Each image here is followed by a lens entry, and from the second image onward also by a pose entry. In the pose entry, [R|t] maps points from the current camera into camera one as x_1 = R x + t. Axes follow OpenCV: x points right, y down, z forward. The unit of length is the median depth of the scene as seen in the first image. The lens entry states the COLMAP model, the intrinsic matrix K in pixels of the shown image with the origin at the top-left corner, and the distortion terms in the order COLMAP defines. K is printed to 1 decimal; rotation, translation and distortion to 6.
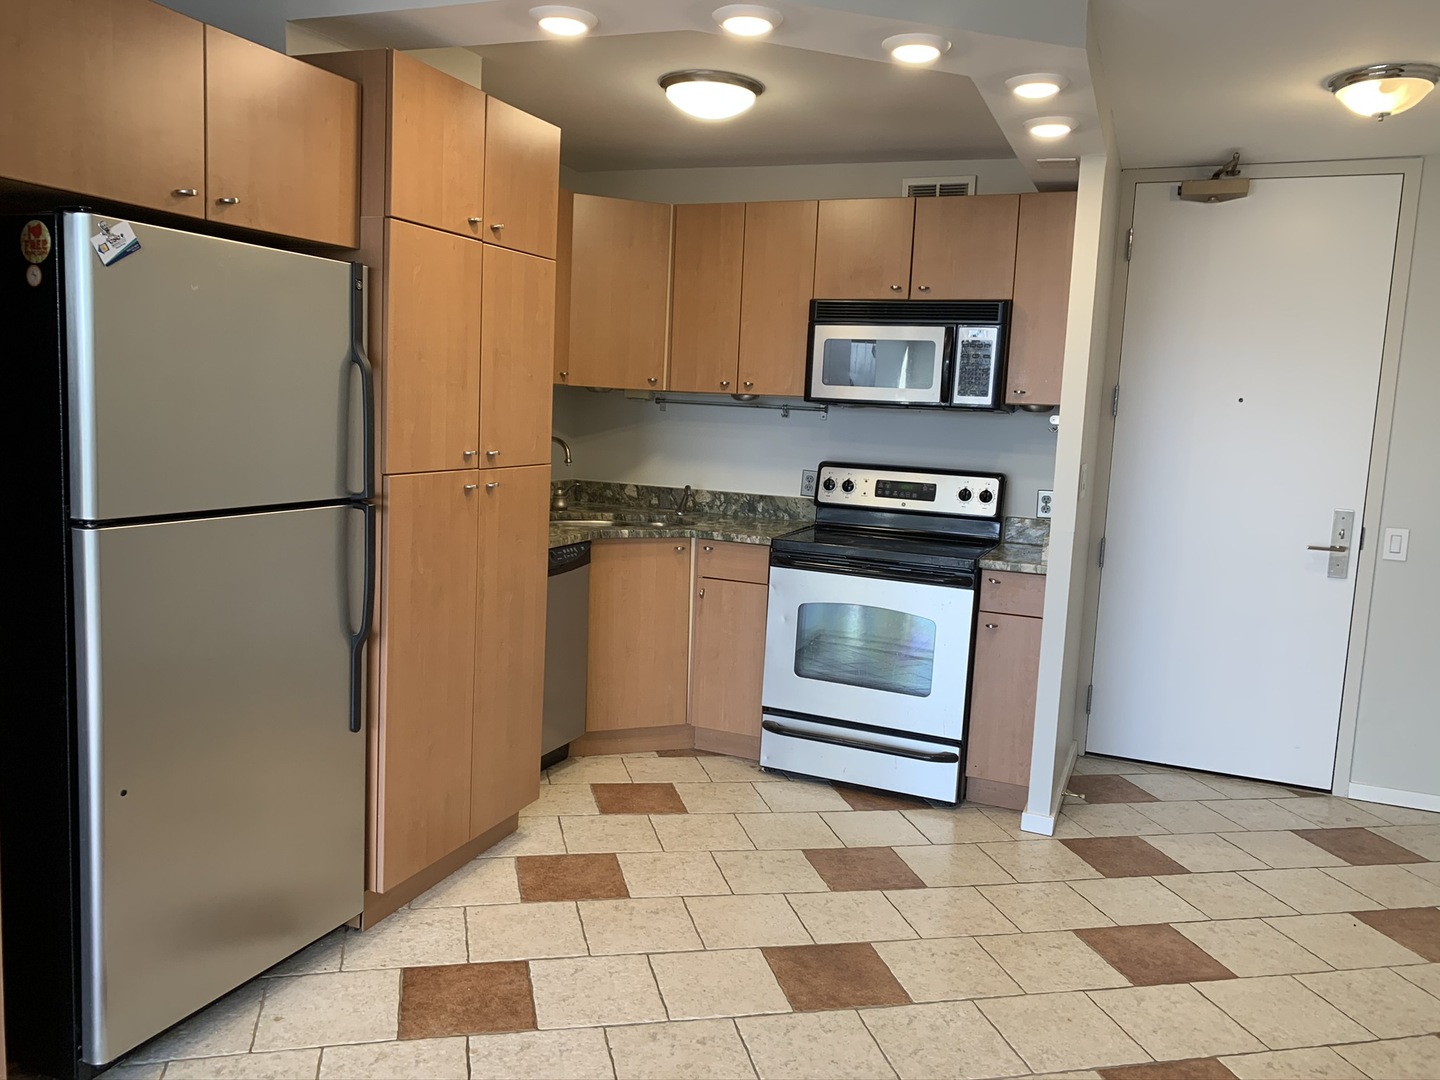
lens RADIAL K [[1116.7, 0, 720.0], [0, 1116.7, 540.0], [0, 0, 1]] dist [0.001494, -0.001605]
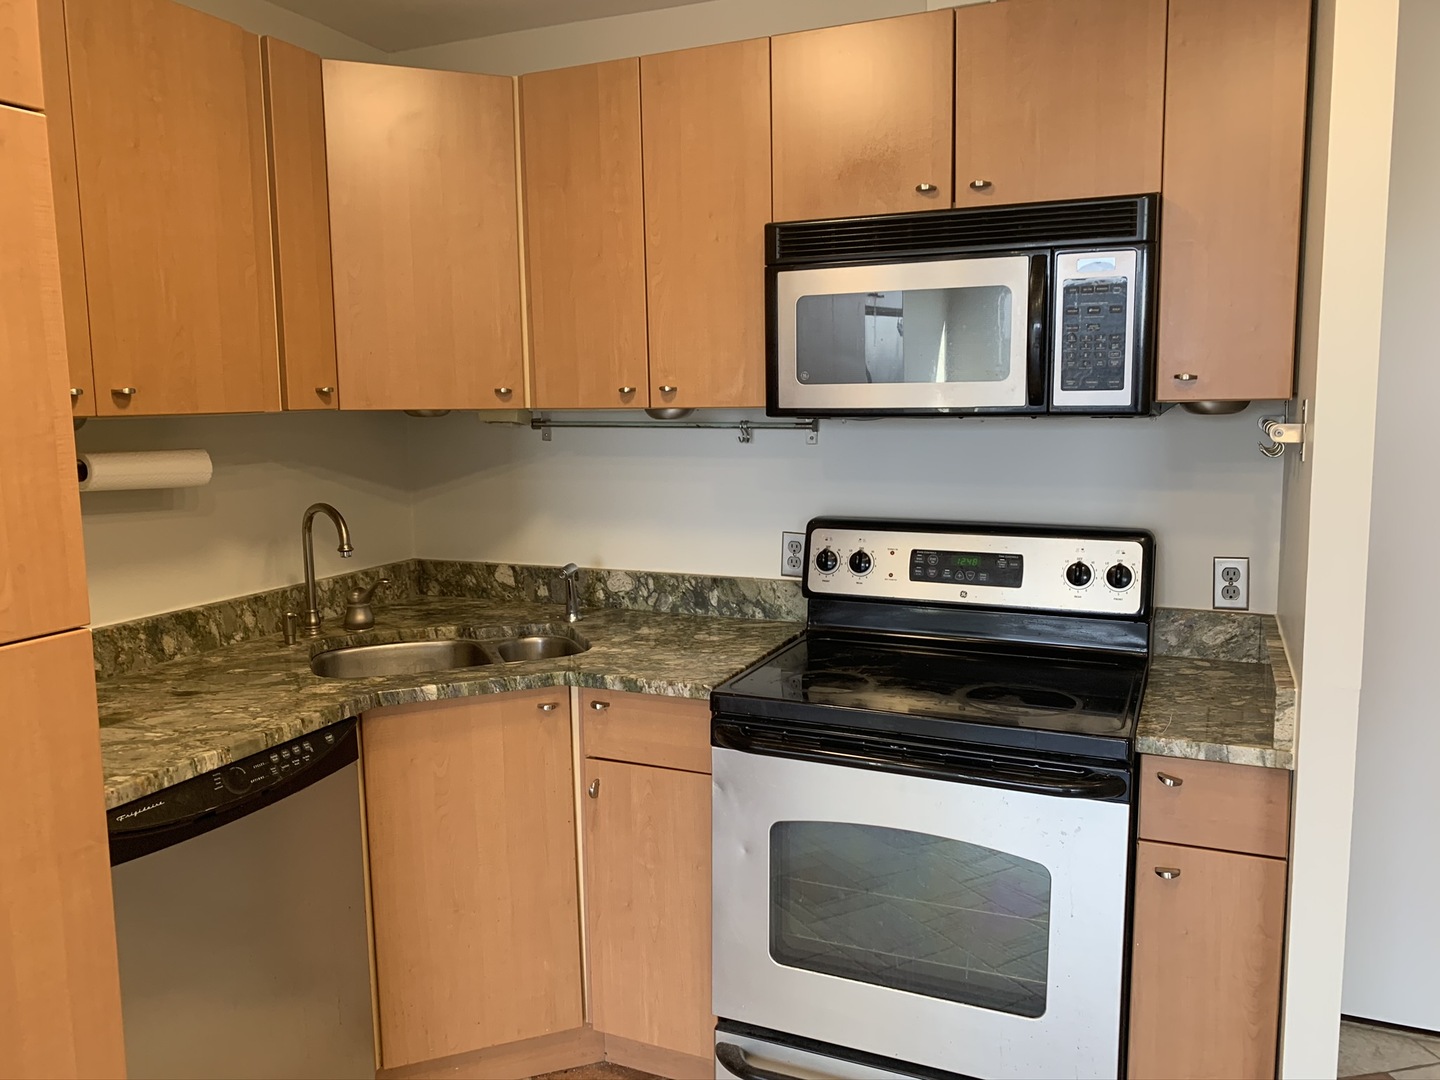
lens RADIAL K [[1083.9, 0, 758.1], [0, 1083.9, 515.4], [0, 0, 1]] dist [-0.009008, -0.004820]
pose [[0.998398, -0.055913, -0.008621, 0.071329], [0.055799, 0.998358, -0.012930, -0.068775], [0.009330, 0.012428, 0.999879, 0.471014]]
